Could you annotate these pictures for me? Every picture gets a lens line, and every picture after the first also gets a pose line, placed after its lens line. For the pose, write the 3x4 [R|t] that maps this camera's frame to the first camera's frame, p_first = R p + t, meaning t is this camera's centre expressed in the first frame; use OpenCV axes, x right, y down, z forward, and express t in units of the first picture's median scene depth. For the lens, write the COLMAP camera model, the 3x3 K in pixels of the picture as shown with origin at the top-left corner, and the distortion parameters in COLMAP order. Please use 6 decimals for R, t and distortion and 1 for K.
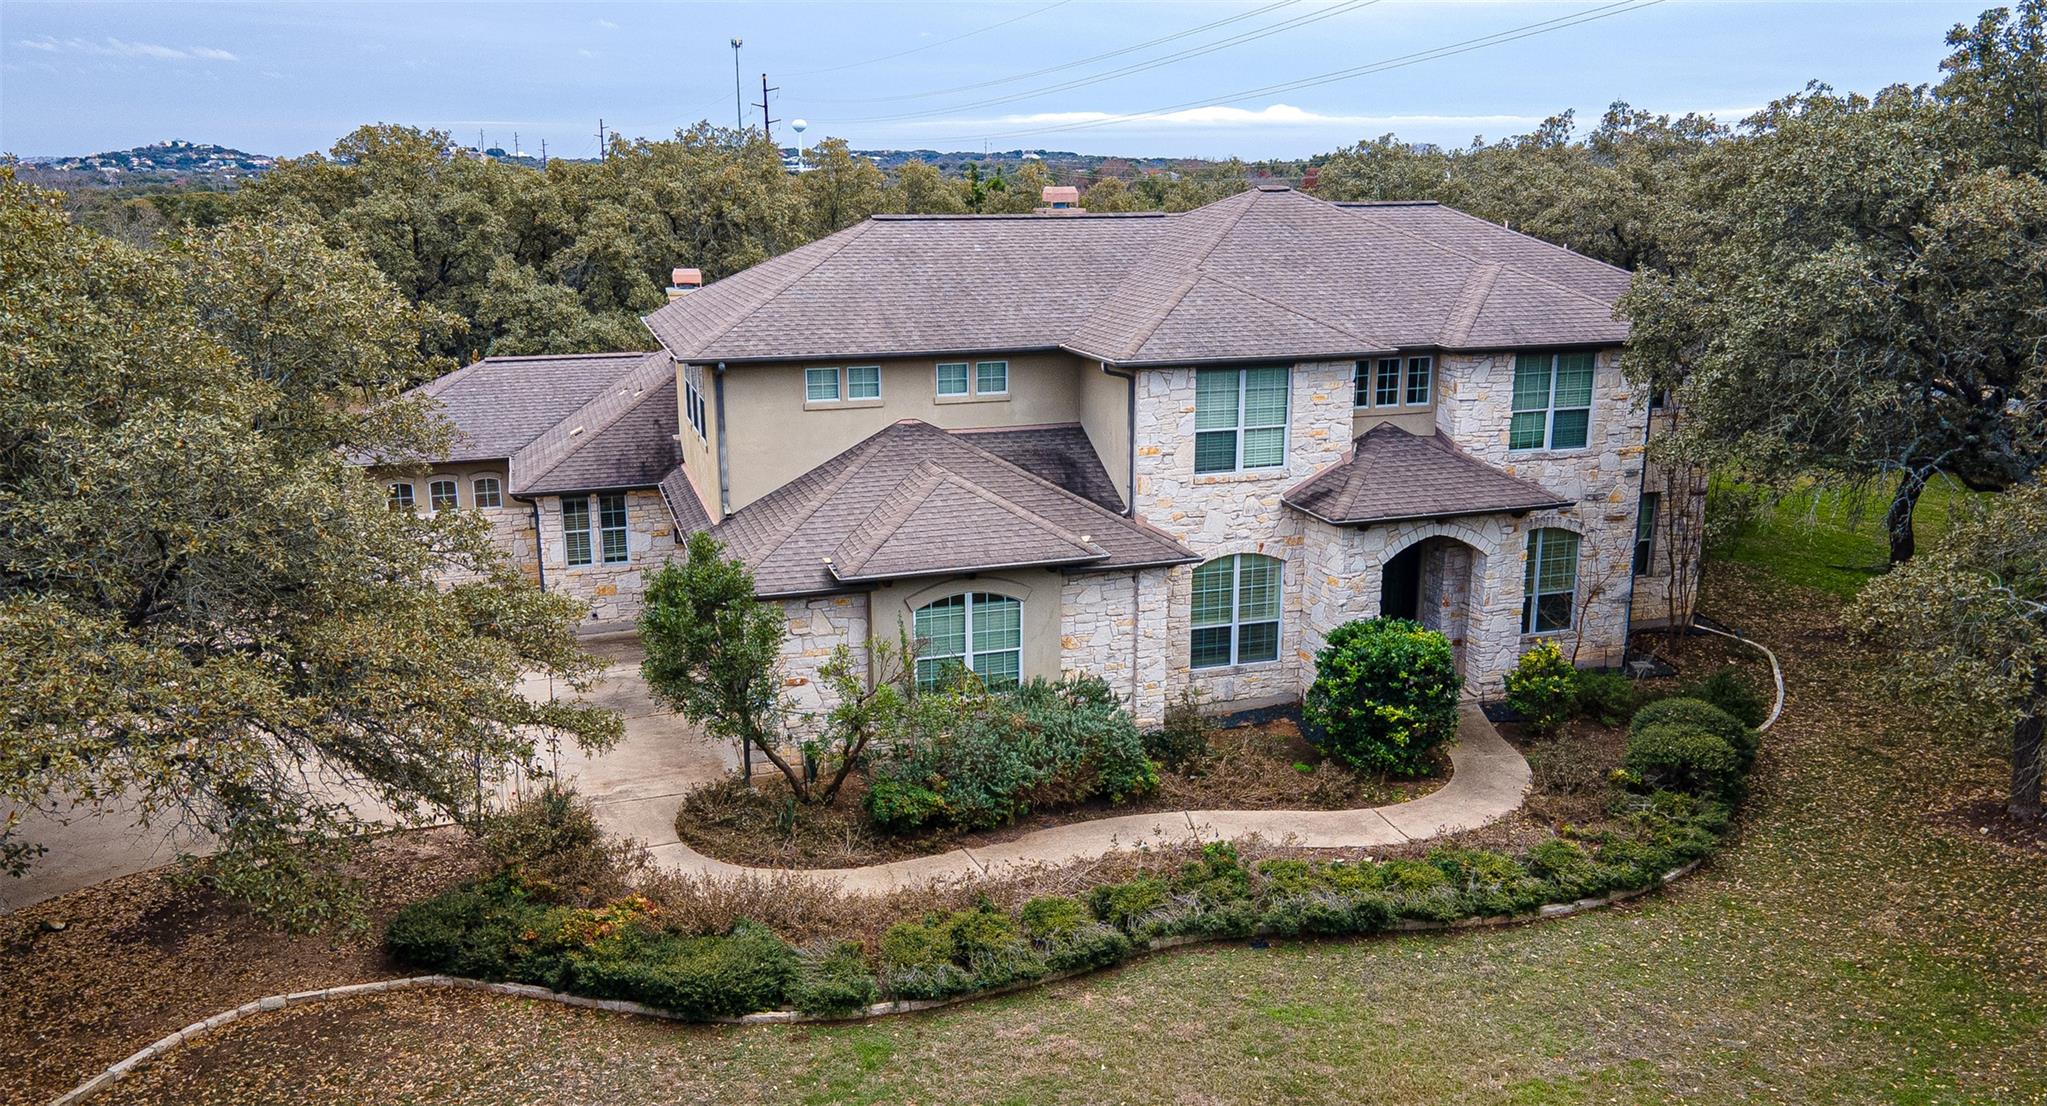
lens RADIAL K [[1506.3, 0, 1023.5], [0, 1506.3, 553.0], [0, 0, 1]] dist [0.045997, 0.010979]
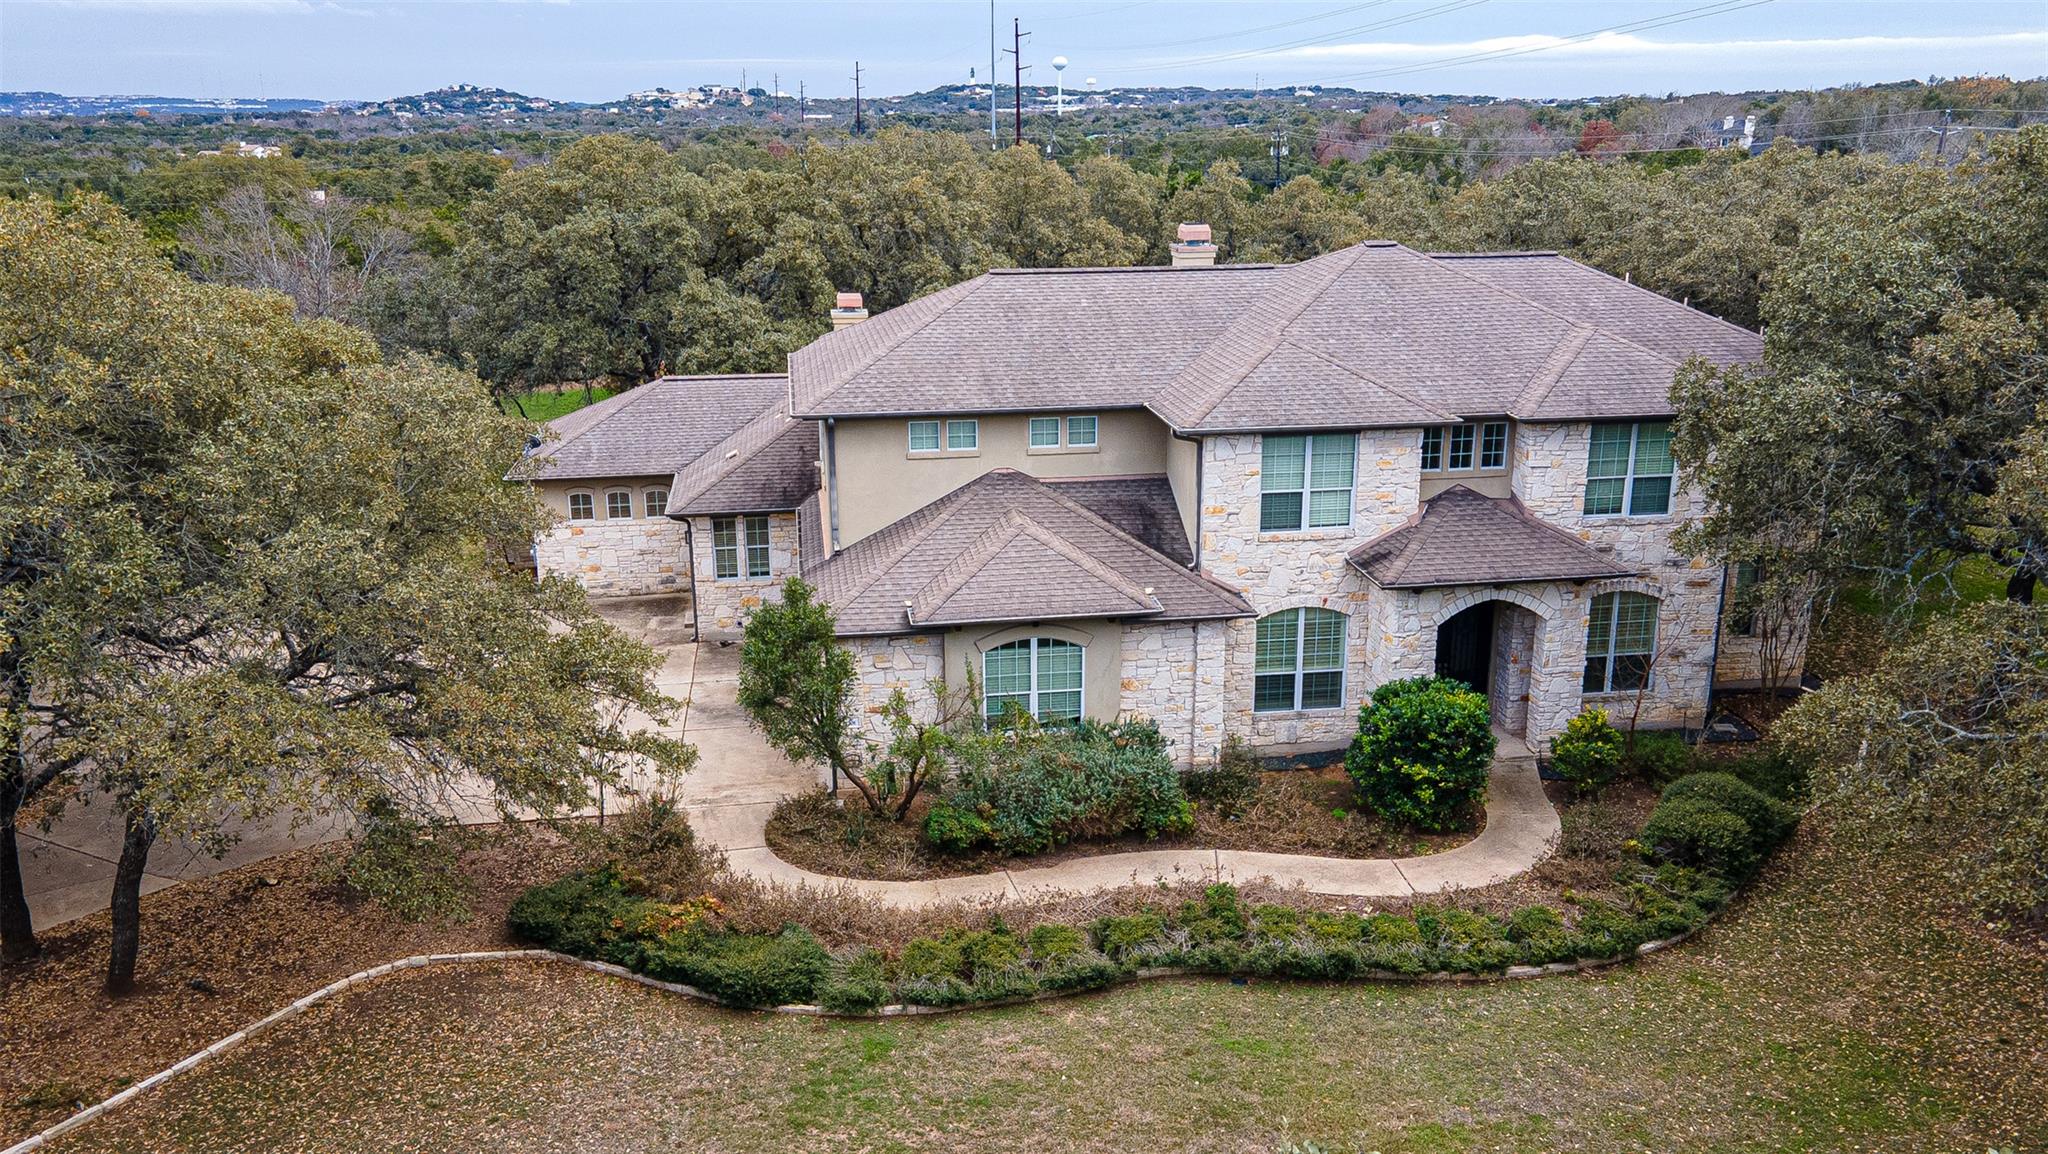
lens RADIAL K [[1567.2, 0, 1024.0], [0, 1567.2, 577.0], [0, 0, 1]] dist [0.050653, -0.002941]
pose [[0.986621, 0.043780, -0.157042, 0.139668], [-0.037380, 0.998355, 0.043478, -0.070194], [0.158687, -0.037026, 0.986634, -0.136756]]
